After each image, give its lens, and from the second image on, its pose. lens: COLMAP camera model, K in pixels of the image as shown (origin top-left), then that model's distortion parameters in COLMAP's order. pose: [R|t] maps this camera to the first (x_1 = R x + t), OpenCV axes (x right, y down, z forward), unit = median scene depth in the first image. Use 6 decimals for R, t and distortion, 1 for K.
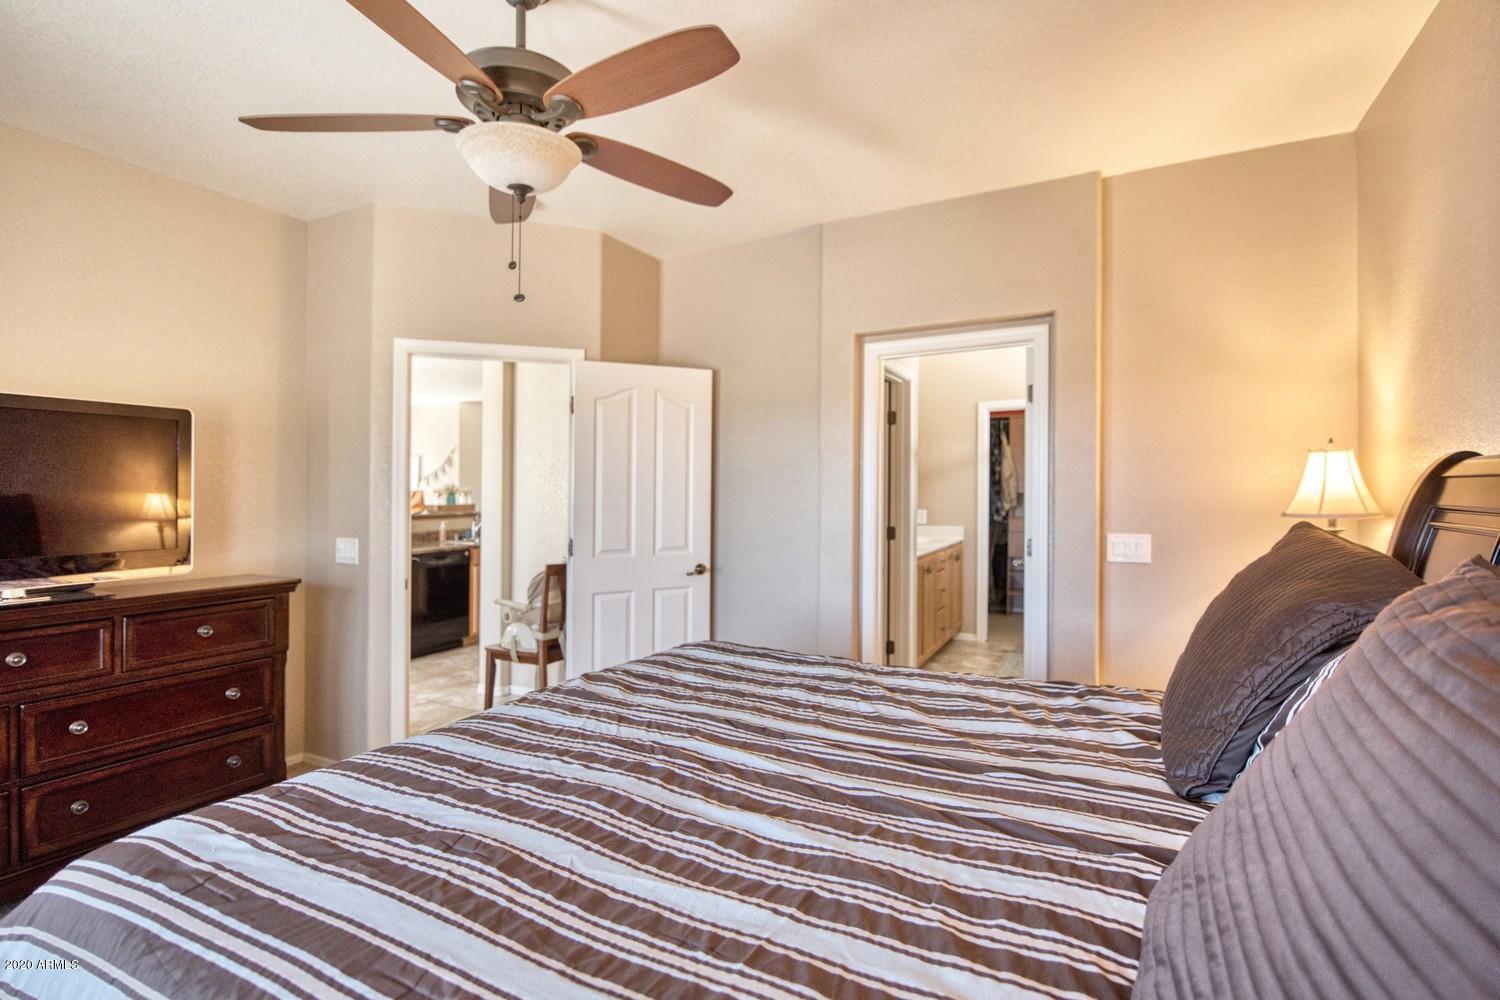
lens RADIAL K [[681.2, 0, 748.9], [0, 681.2, 498.6], [0, 0, 1]] dist [0.000154, -0.000113]
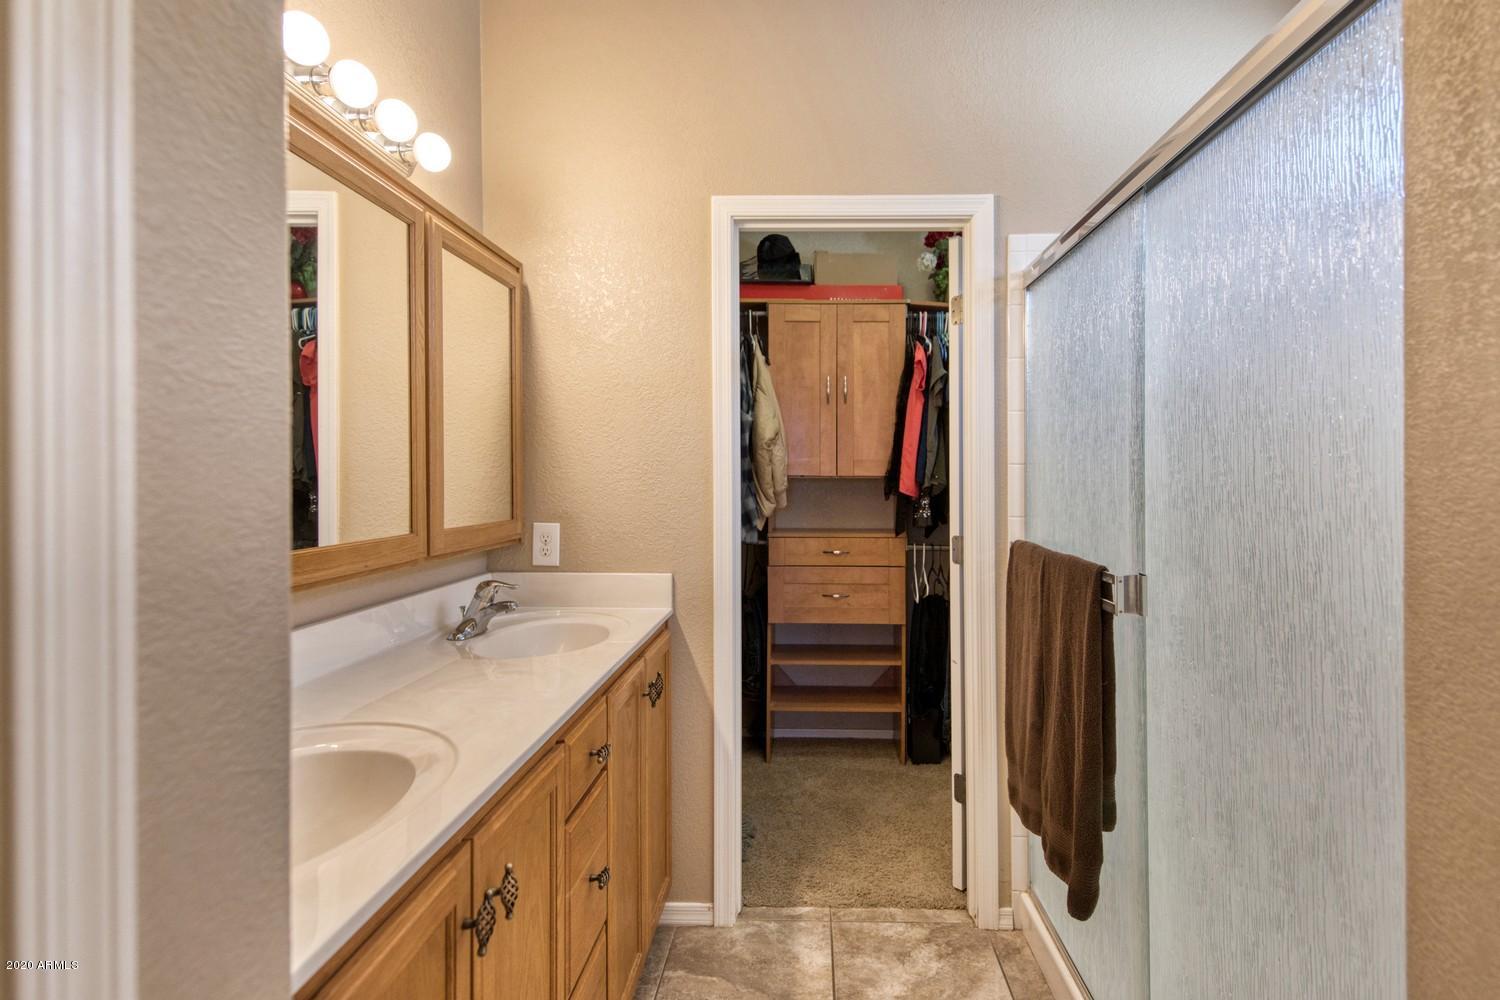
lens RADIAL K [[681.2, 0, 751.1], [0, 681.2, 502.3], [0, 0, 1]] dist [0.000154, -0.000113]
pose [[0.908248, -0.002629, 0.418425, 0.189020], [0.002317, 0.999997, 0.001252, 0.007017], [-0.418427, -0.000167, 0.908251, 0.614614]]
